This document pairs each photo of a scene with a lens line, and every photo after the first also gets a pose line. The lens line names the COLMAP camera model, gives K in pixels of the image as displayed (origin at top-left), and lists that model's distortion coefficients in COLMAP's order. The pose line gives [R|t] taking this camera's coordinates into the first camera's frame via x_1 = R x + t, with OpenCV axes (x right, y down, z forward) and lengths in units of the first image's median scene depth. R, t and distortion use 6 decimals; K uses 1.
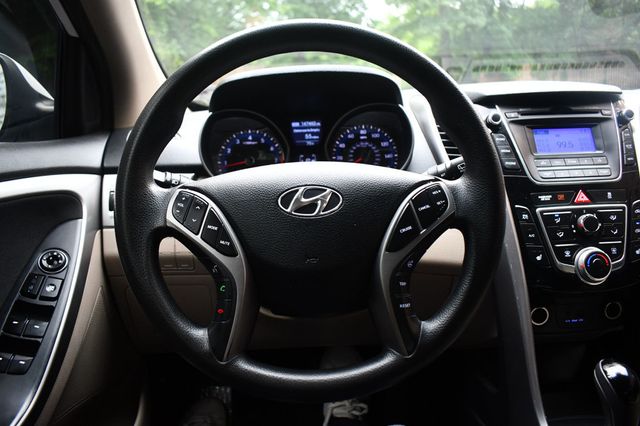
lens RADIAL K [[492.2, 0, 315.8], [0, 492.2, 212.6], [0, 0, 1]] dist [-0.100108, 0.010880]
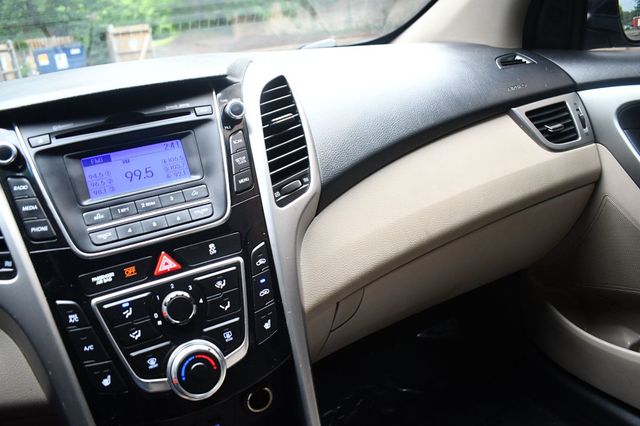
lens RADIAL K [[492.2, 0, 320.5], [0, 492.2, 213.5], [0, 0, 1]] dist [-0.100108, 0.010880]
pose [[0.889792, -0.199313, 0.410542, 0.484091], [0.153796, 0.977927, 0.141439, -0.153044], [-0.429670, -0.062712, 0.900805, 0.342718]]
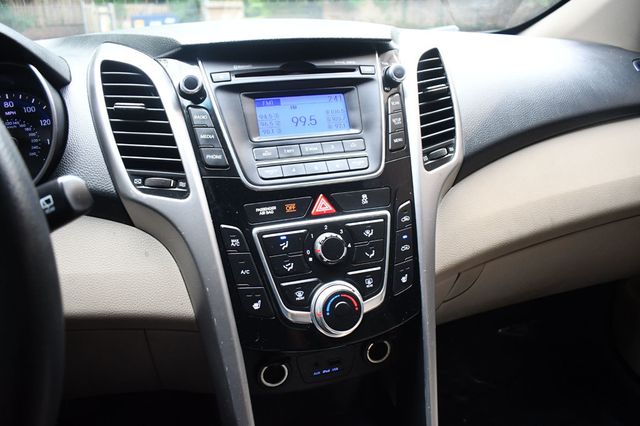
lens RADIAL K [[492.2, 0, 318.0], [0, 492.2, 213.3], [0, 0, 1]] dist [-0.100108, 0.010880]
pose [[0.954969, -0.077238, 0.286476, 0.351332], [0.035578, 0.988366, 0.147877, -0.121418], [-0.294565, -0.131025, 0.946607, 0.351355]]
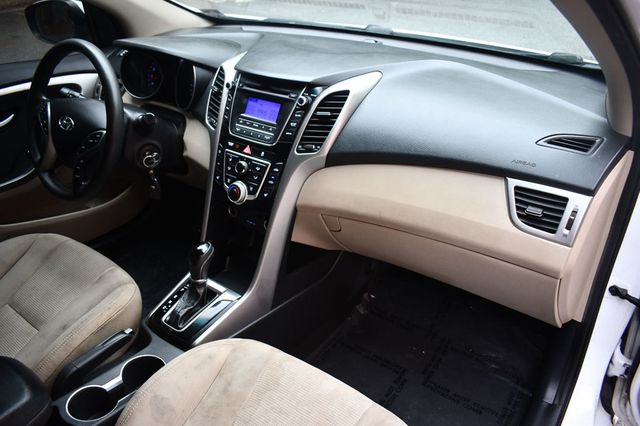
lens RADIAL K [[492.2, 0, 319.0], [0, 492.2, 212.7], [0, 0, 1]] dist [-0.100108, 0.010880]
pose [[0.802934, 0.336756, -0.491825, 1.576934], [-0.149437, 0.912491, 0.380825, -0.481331], [0.577031, -0.232281, 0.782994, -0.155677]]
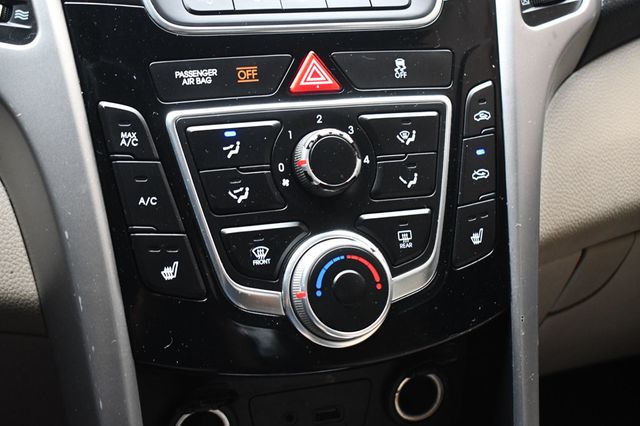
lens RADIAL K [[929.0, 0, 322.4], [0, 929.0, 217.3], [0, 0, 1]] dist [-0.038644, 0.000000]
pose [[0.947972, -0.047102, 0.314849, 0.358672], [0.001109, 0.989477, 0.144687, -0.027199], [-0.318351, -0.136810, 0.938049, 0.397567]]
